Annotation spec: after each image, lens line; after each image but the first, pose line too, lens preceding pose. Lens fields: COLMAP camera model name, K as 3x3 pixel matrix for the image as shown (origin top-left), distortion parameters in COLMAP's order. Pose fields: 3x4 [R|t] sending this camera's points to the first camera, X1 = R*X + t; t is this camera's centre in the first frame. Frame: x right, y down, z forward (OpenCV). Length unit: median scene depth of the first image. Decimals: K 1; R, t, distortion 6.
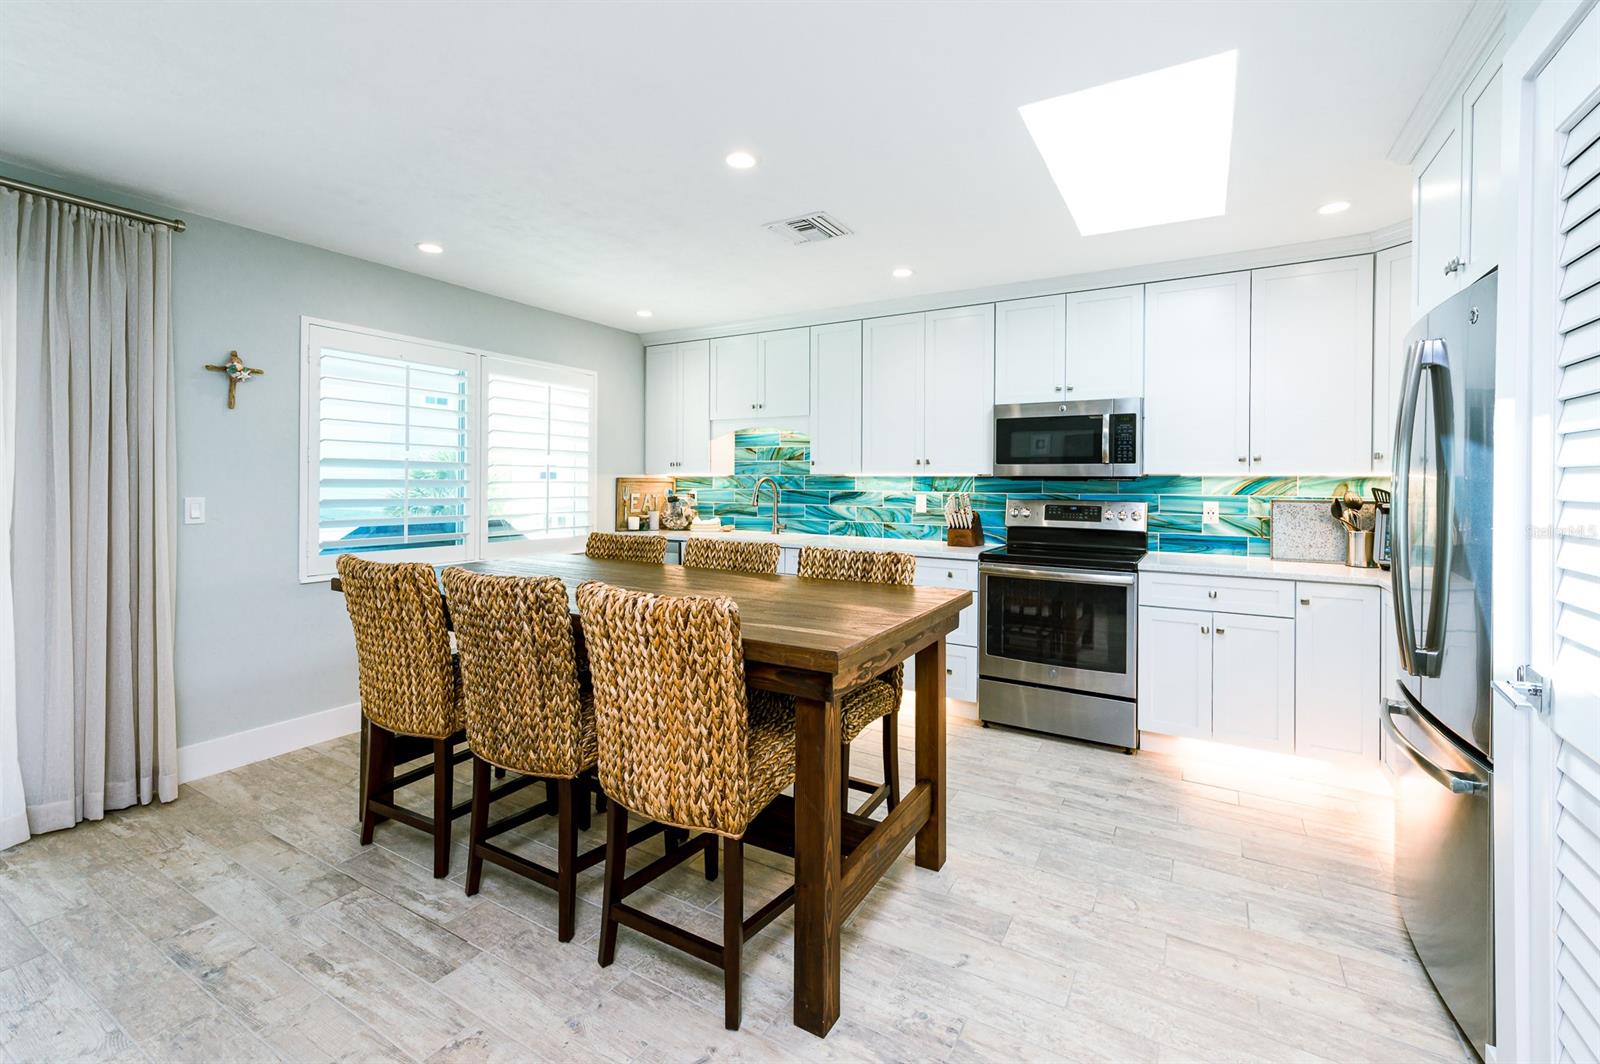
lens RADIAL K [[691.5, 0, 802.9], [0, 691.5, 479.0], [0, 0, 1]] dist [0.002275, -0.000007]
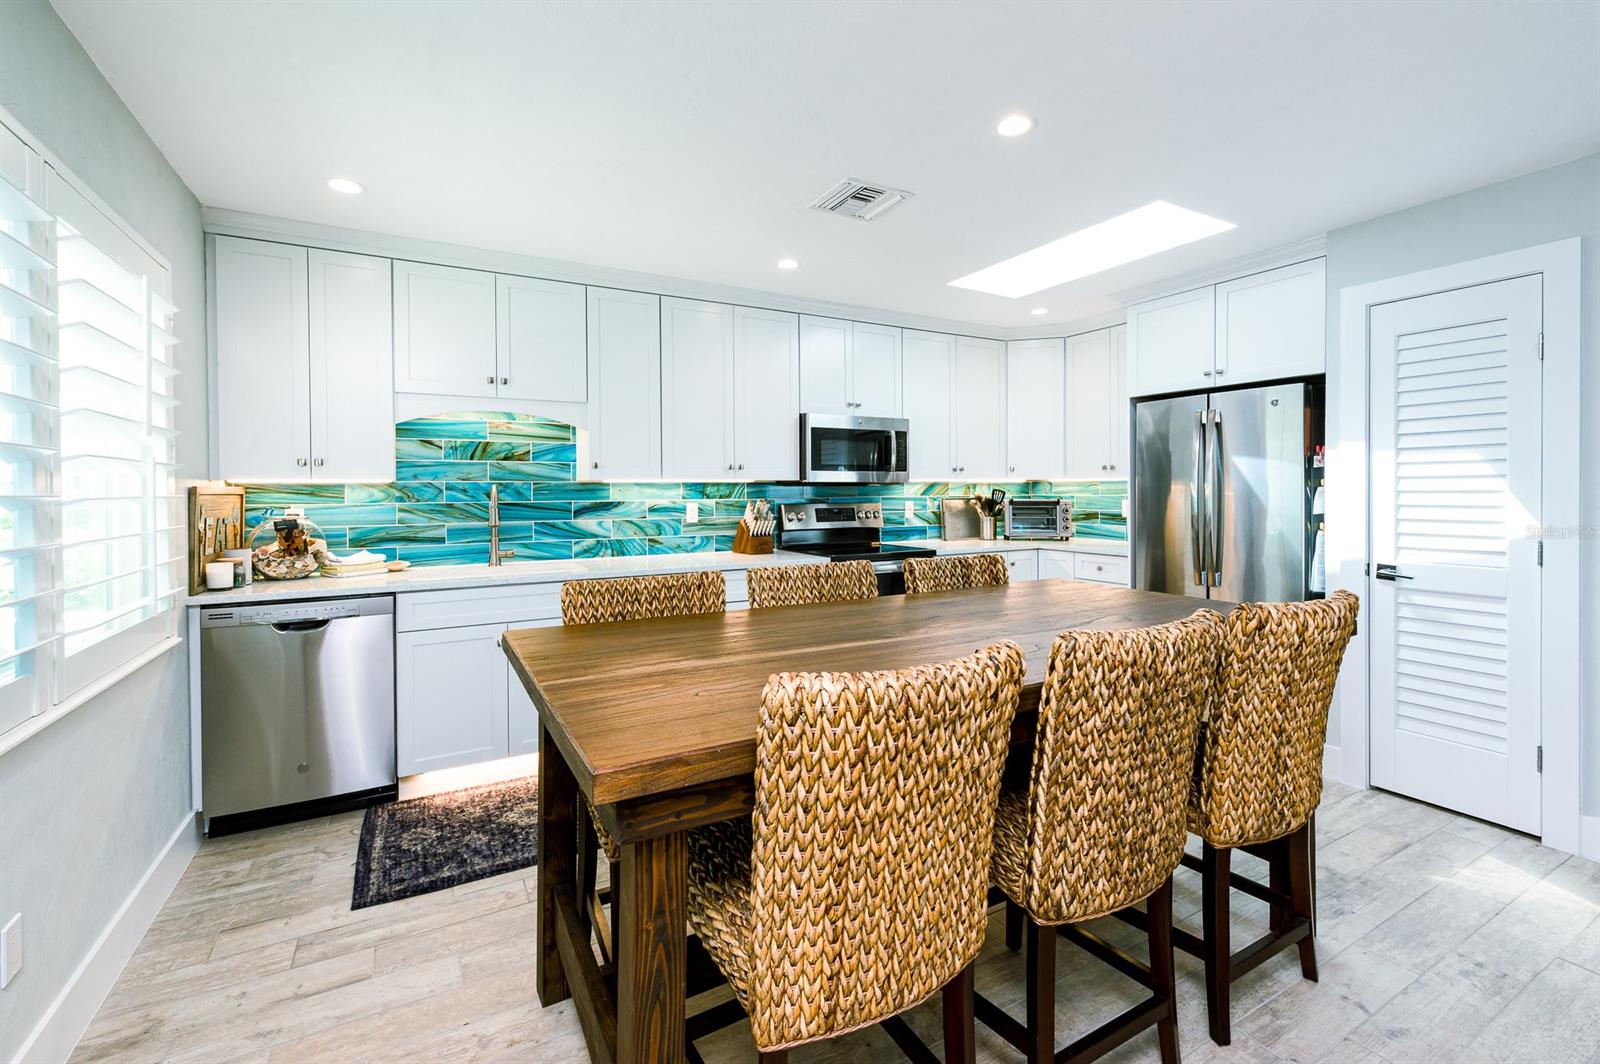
lens RADIAL K [[683.2, 0, 804.2], [0, 683.2, 492.8], [0, 0, 1]] dist [0.001403, 0.000084]
pose [[0.502657, -0.014341, 0.864367, -0.535126], [0.006179, 0.999896, 0.012997, -0.001188], [-0.864464, -0.001191, 0.502694, 0.428122]]
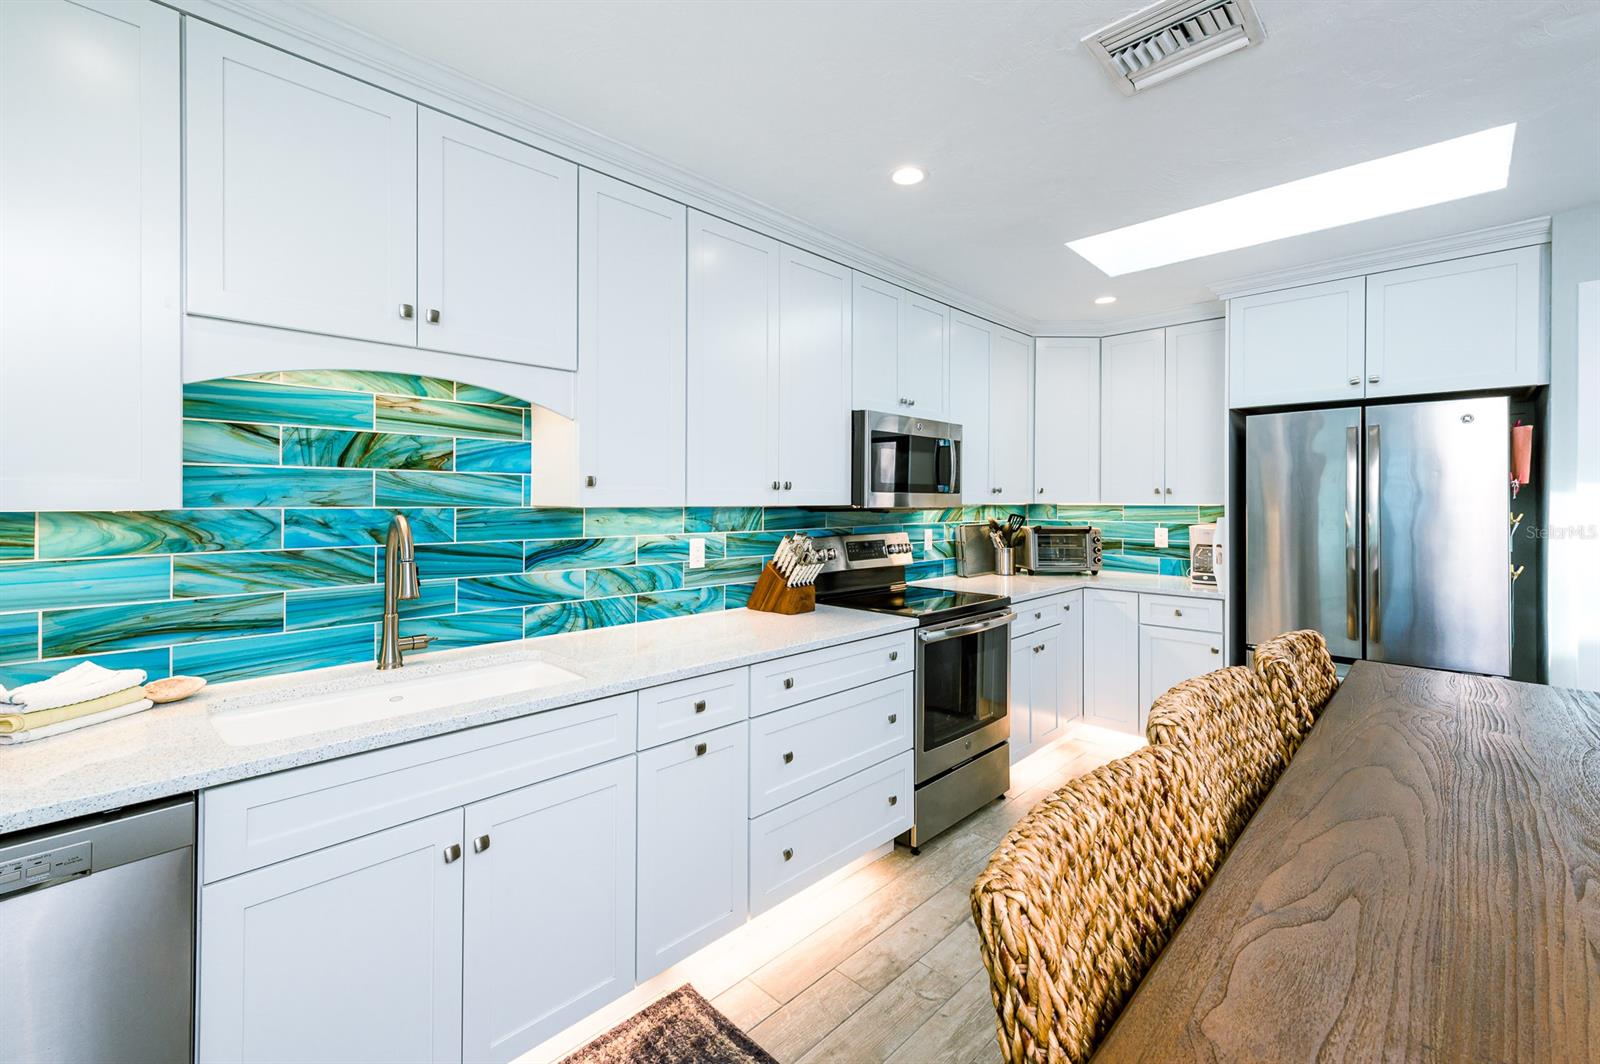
lens RADIAL K [[670.0, 0, 793.5], [0, 670.0, 493.6], [0, 0, 1]] dist [0.007377, -0.000538]
pose [[0.250270, 0.003840, 0.968168, -0.373869], [-0.004771, 0.999985, -0.002733, -0.014650], [-0.968164, -0.003935, 0.250285, 0.783847]]
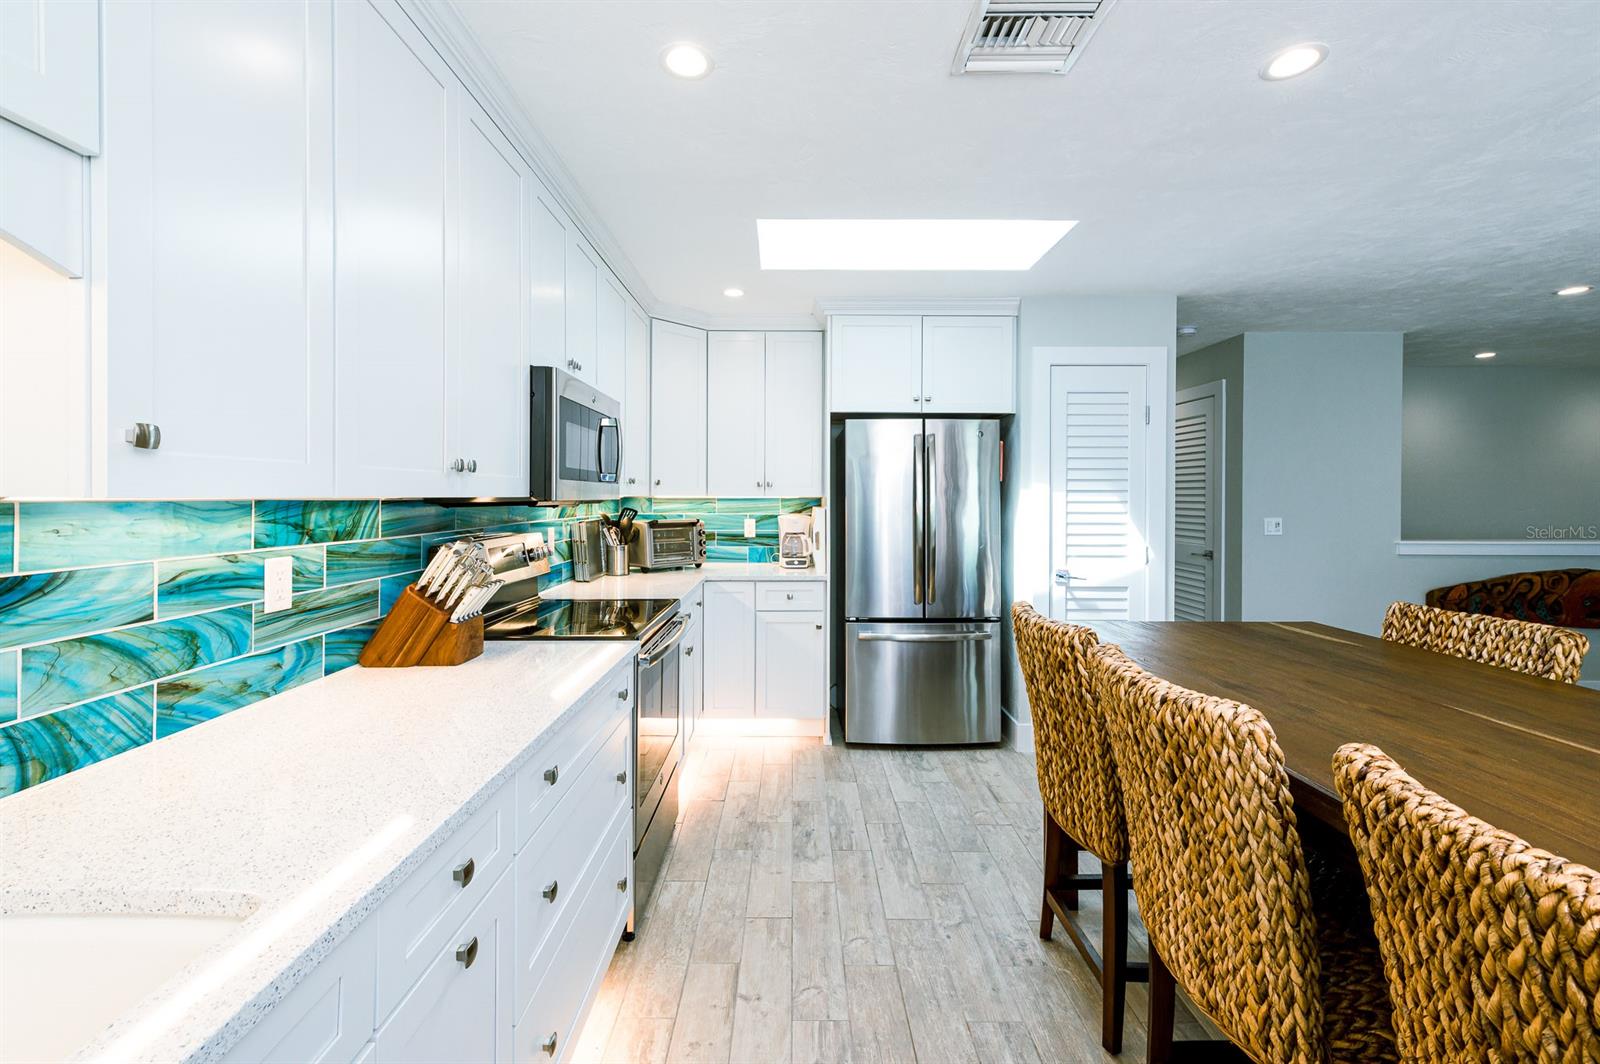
lens RADIAL K [[665.8, 0, 796.8], [0, 665.8, 497.6], [0, 0, 1]] dist [0.011969, -0.000251]
pose [[-0.508076, -0.009707, 0.861258, -0.232061], [-0.010203, 0.999934, 0.005251, -0.009642], [-0.861252, -0.006119, -0.508142, 0.961241]]
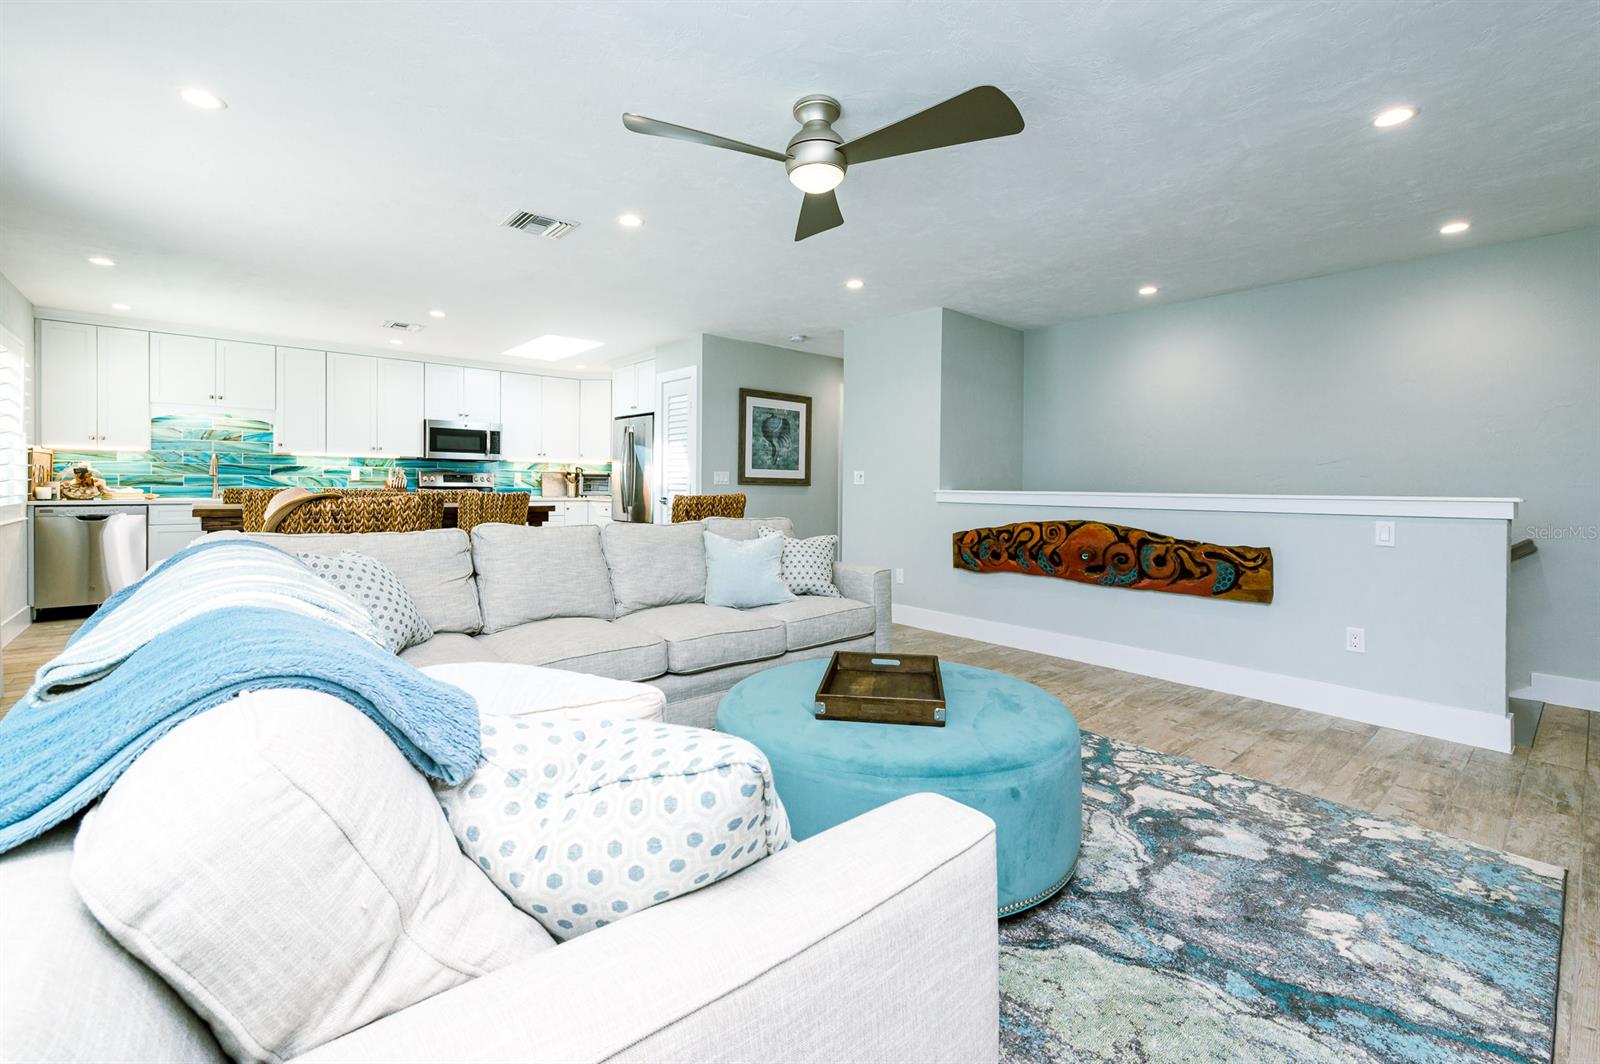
lens RADIAL K [[670.0, 0, 793.5], [0, 670.0, 493.6], [0, 0, 1]] dist [0.007377, -0.000538]
pose [[0.314564, -0.018215, 0.949061, -0.975698], [-0.011822, 0.999663, 0.023105, 0.032972], [-0.949163, -0.018488, 0.314243, -0.428561]]
